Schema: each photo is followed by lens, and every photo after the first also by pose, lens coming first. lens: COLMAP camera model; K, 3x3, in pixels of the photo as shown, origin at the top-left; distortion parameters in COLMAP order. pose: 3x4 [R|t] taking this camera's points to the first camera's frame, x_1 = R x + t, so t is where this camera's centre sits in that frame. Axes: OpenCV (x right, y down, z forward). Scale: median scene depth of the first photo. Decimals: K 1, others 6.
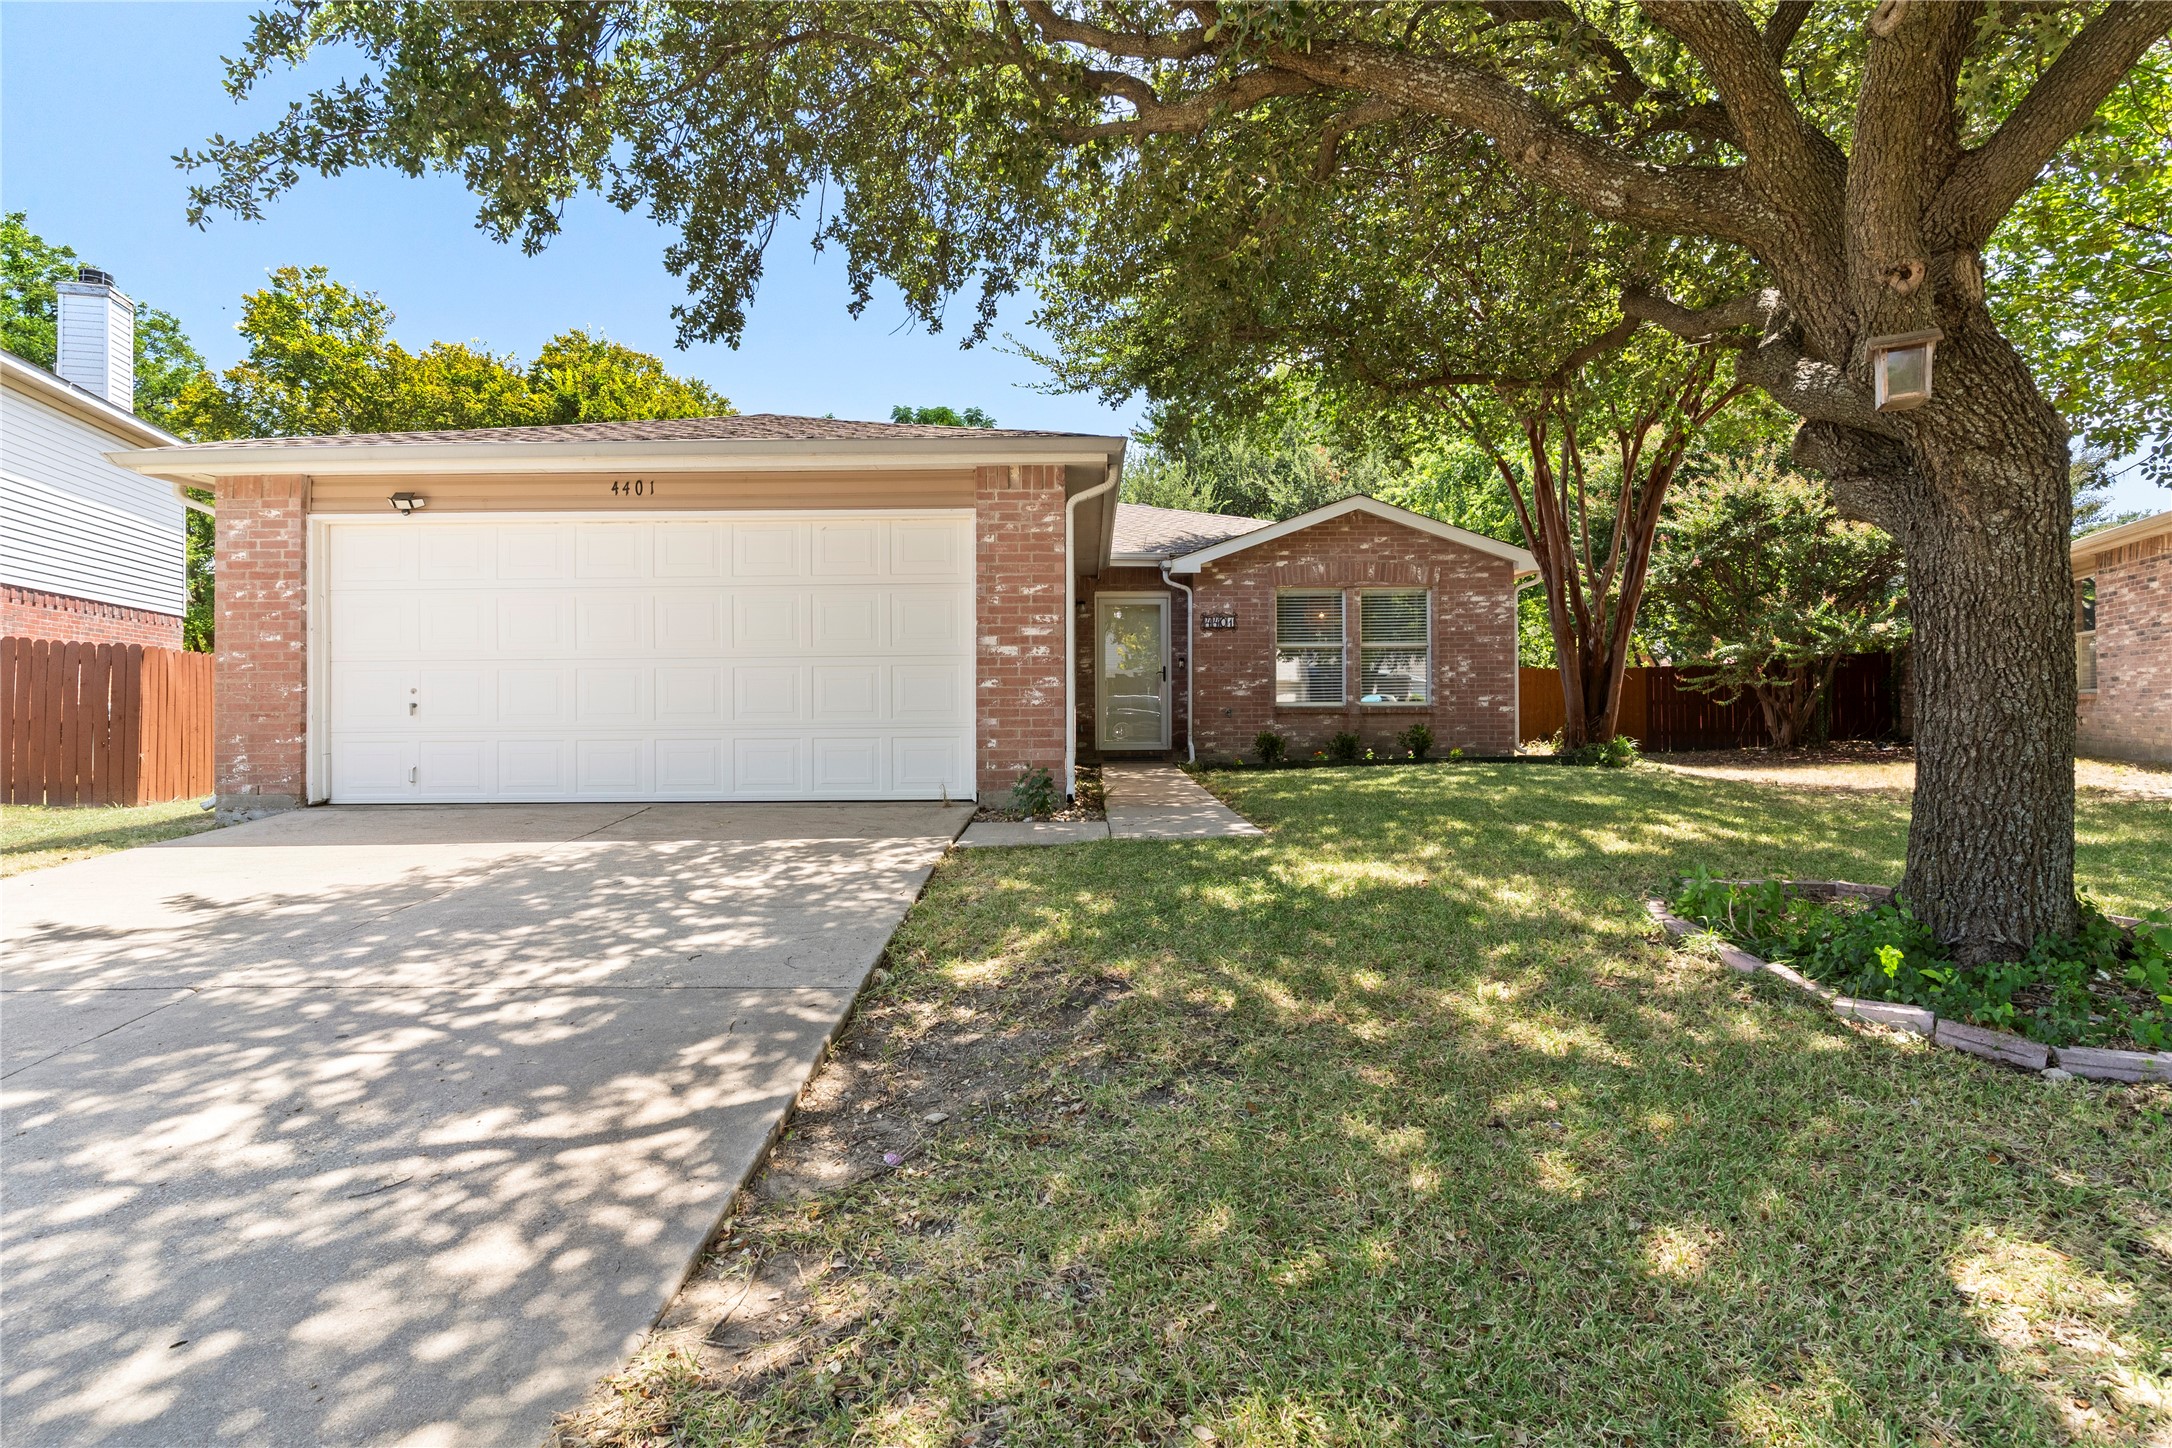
lens RADIAL K [[1047.0, 0, 1086.0], [0, 1047.0, 711.1], [0, 0, 1]] dist [0.000809, 0.002550]
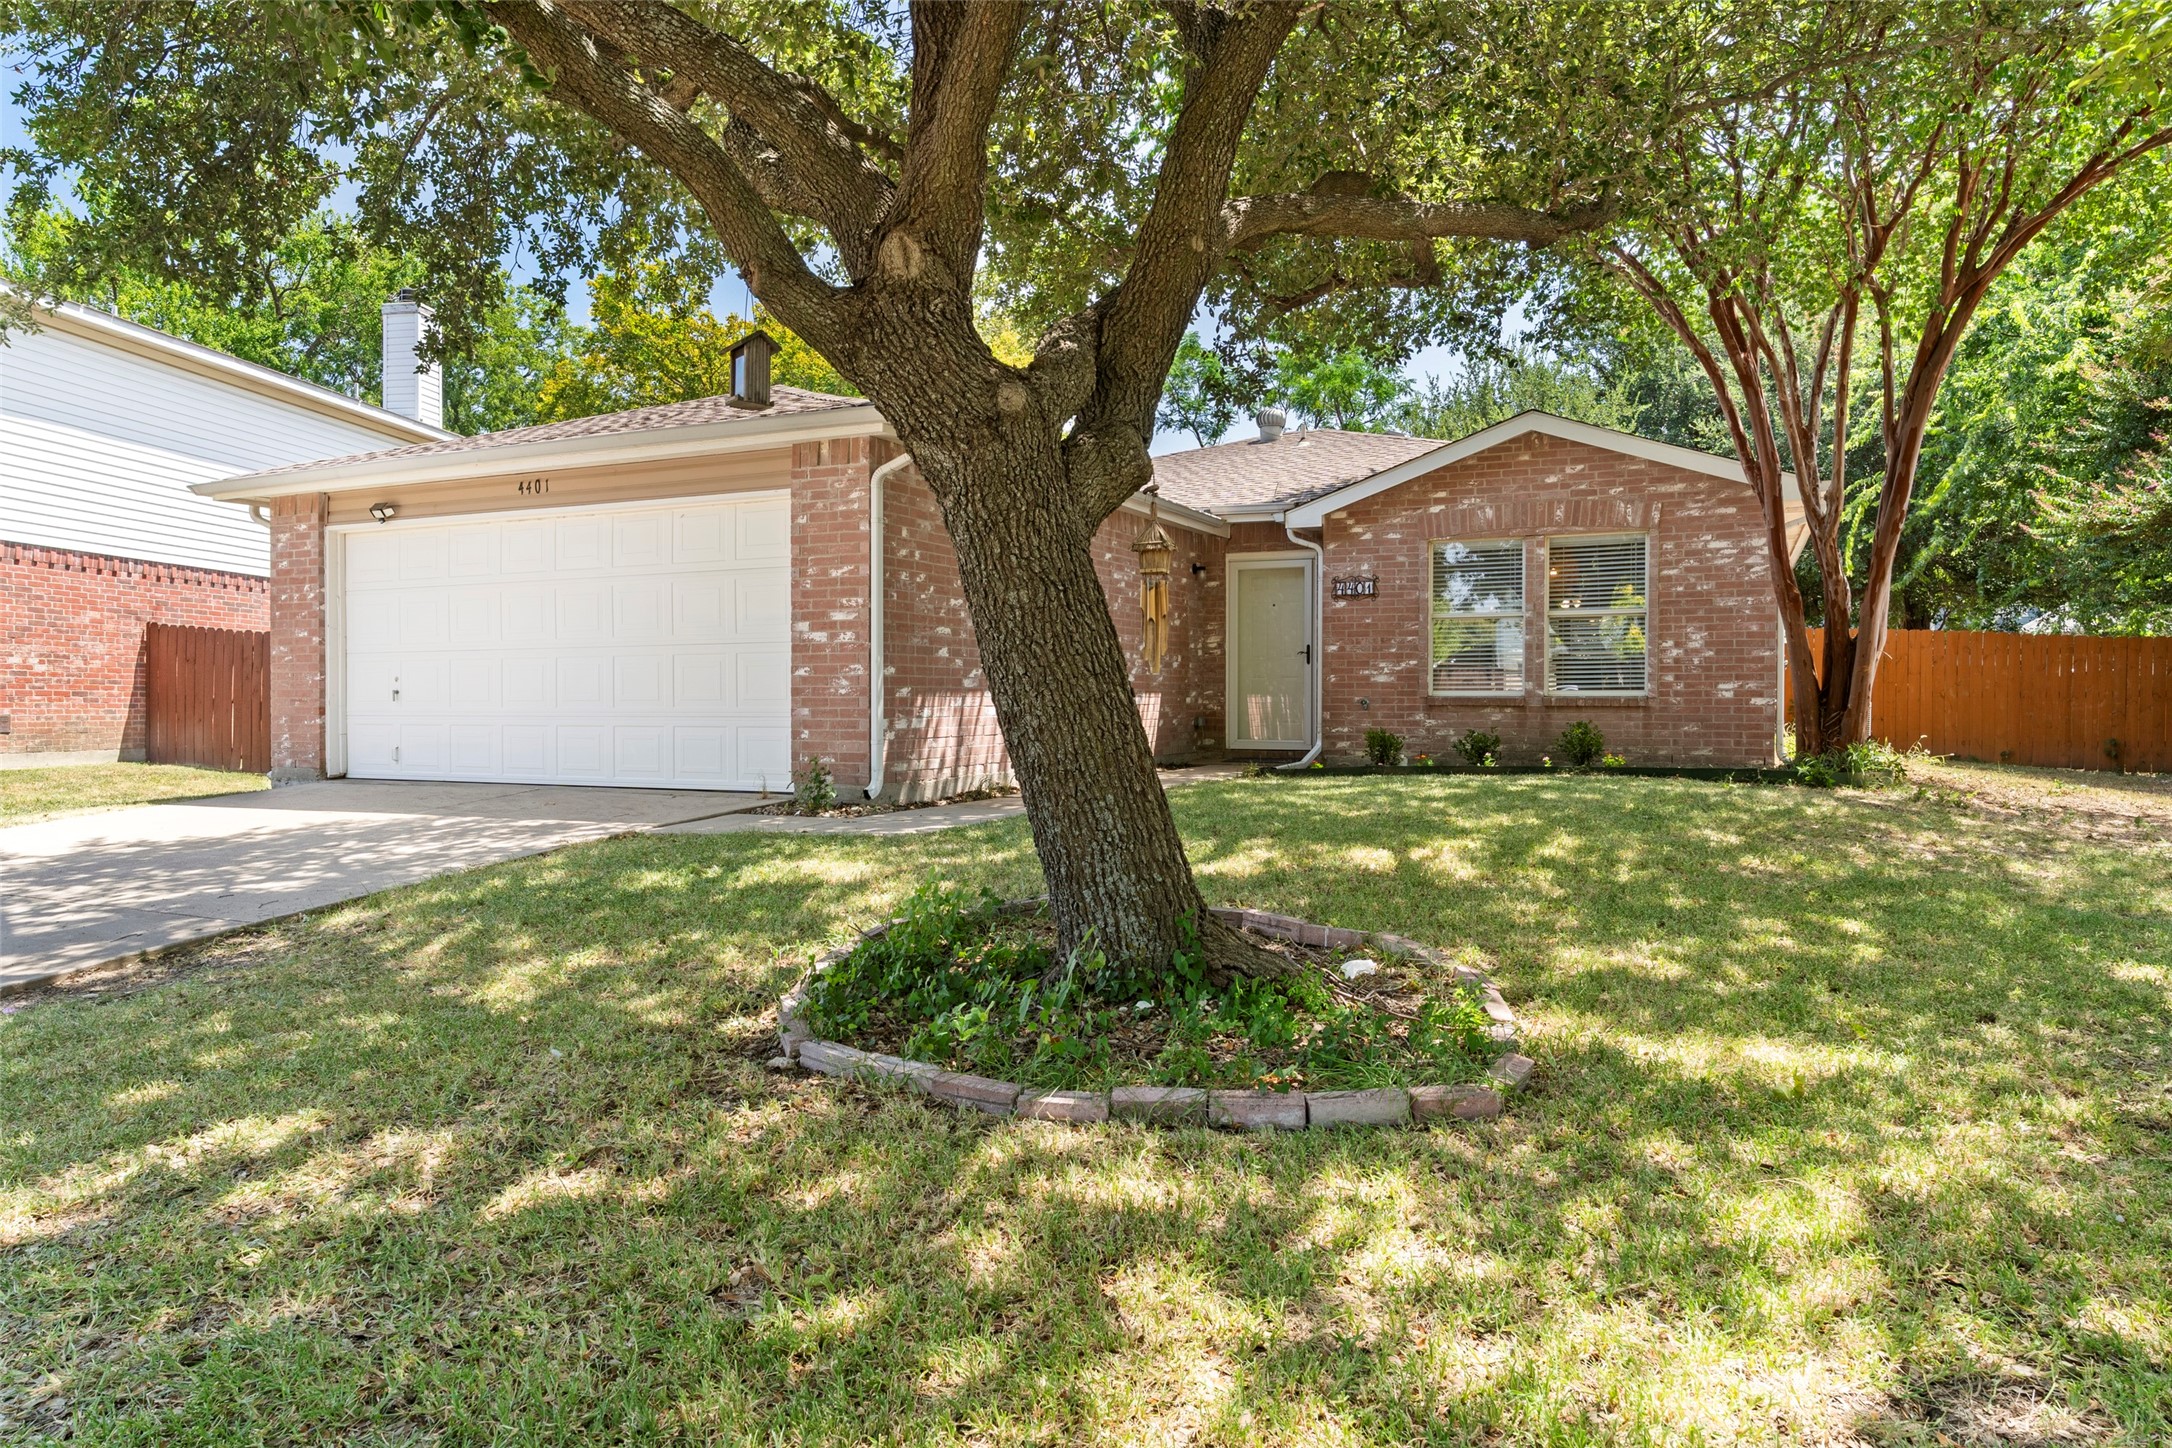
lens RADIAL K [[1367.6, 0, 1086.3], [0, 1367.6, 728.0], [0, 0, 1]] dist [0.008119, 0.000629]
pose [[0.908042, 0.014738, -0.418619, 0.657267], [-0.005667, 0.999722, 0.022905, -0.004903], [0.418840, -0.018427, 0.907873, -0.024999]]
